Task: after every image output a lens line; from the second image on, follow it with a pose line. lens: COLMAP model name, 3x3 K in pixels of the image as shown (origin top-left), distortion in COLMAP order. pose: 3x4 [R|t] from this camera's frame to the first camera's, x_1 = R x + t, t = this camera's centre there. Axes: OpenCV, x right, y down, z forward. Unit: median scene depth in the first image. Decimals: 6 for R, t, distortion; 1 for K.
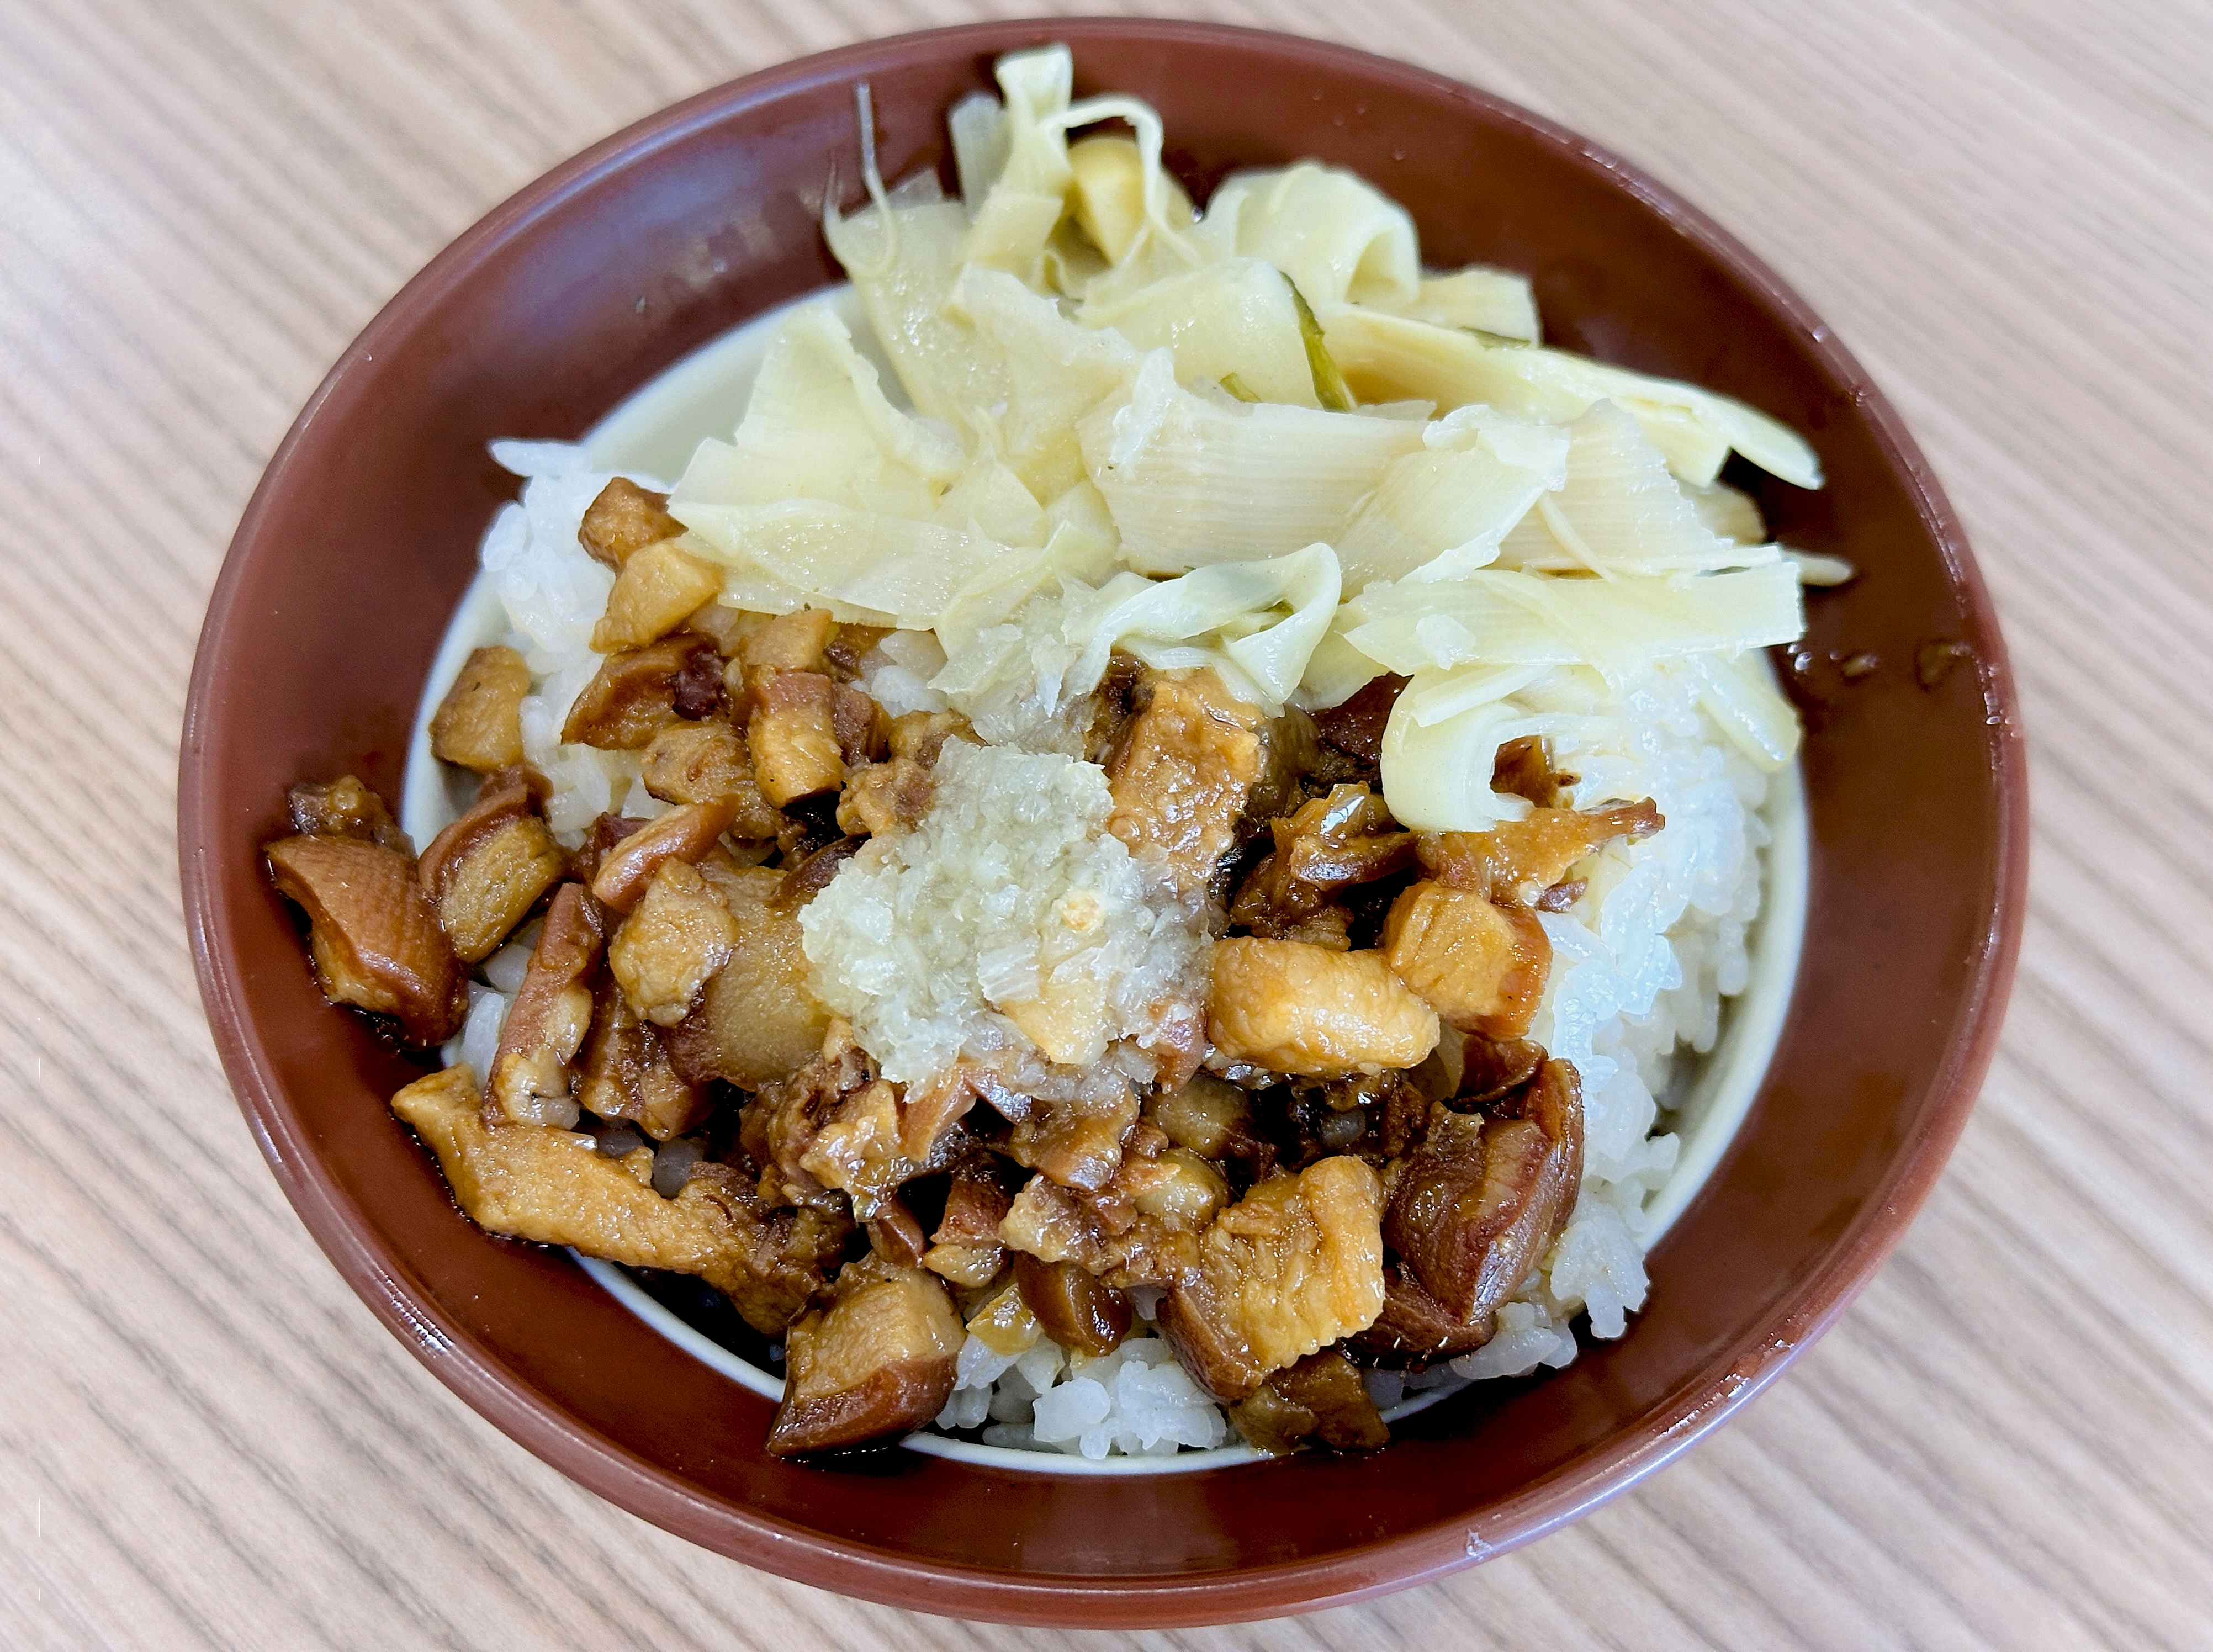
lens RADIAL K [[3060.1, 0, 1106.5], [0, 3060.1, 826.0], [0, 0, 1]] dist [0.204058, -0.029292]
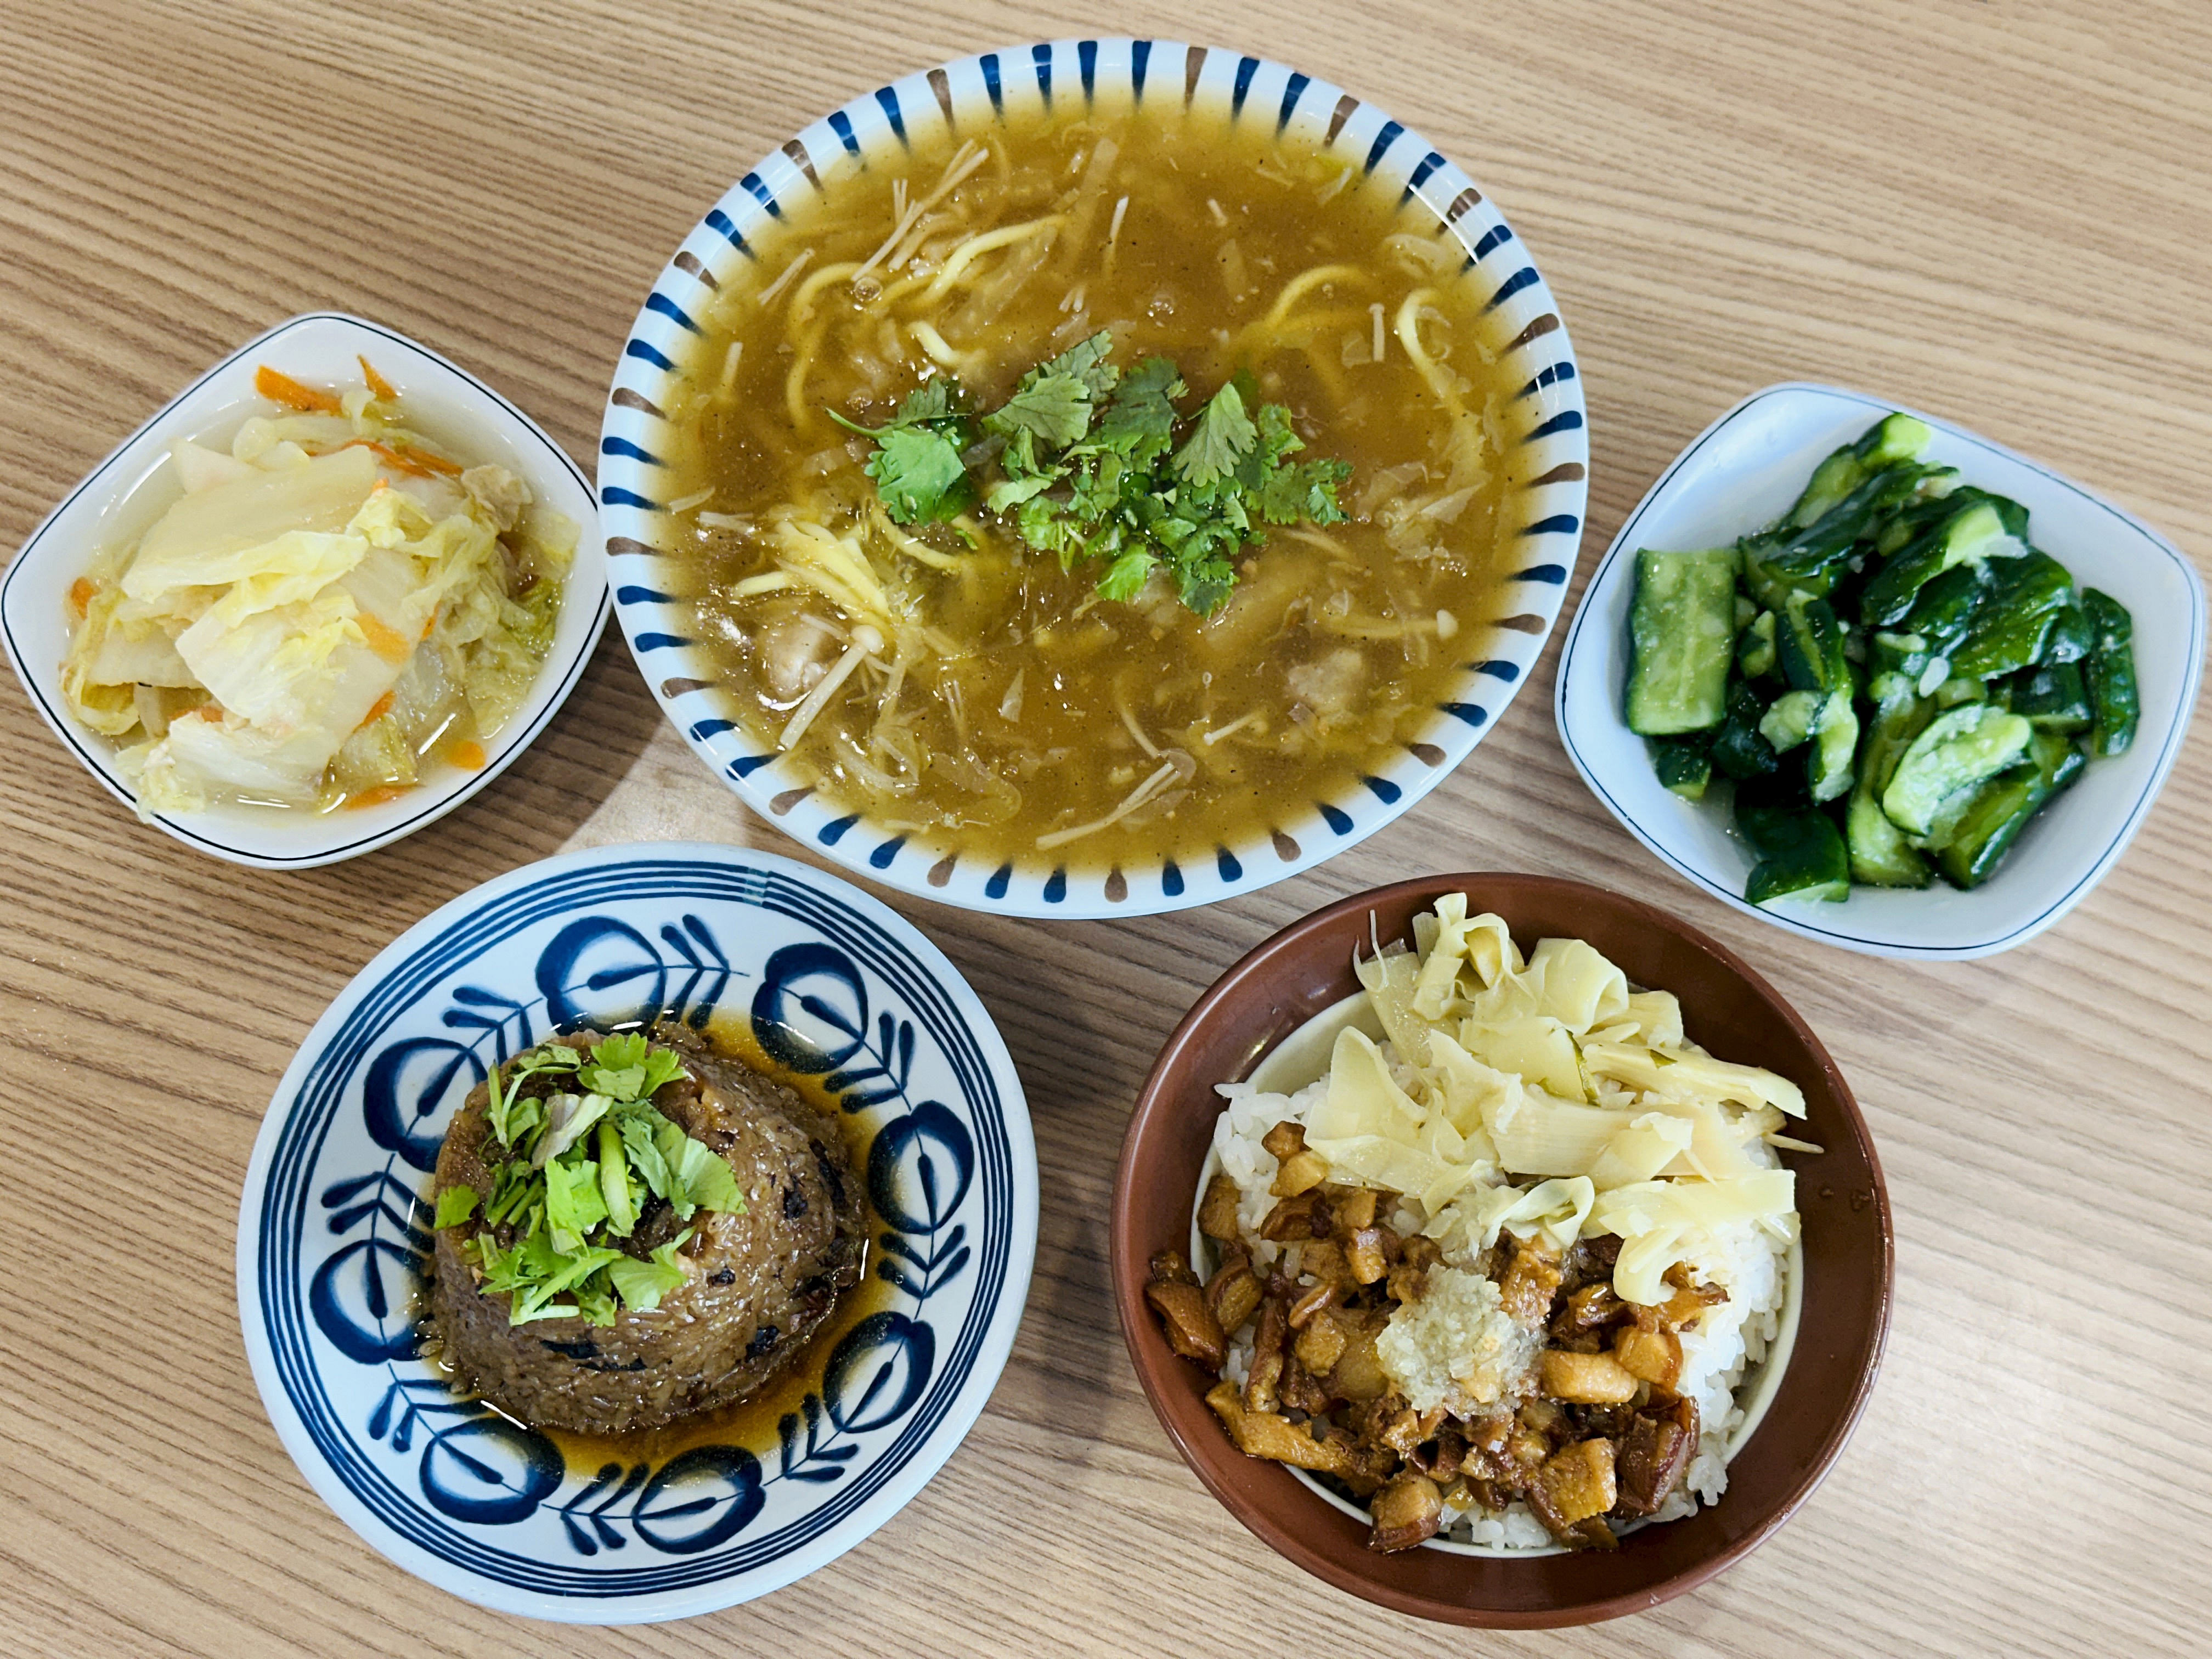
lens RADIAL K [[3058.7, 0, 1106.0], [0, 3058.7, 829.5], [0, 0, 1]] dist [0.204058, -0.029292]
pose [[0.996634, -0.013624, -0.080846, -0.108221], [0.022462, 0.993740, 0.109440, -0.648476], [0.078849, -0.110888, 0.990700, -1.420315]]
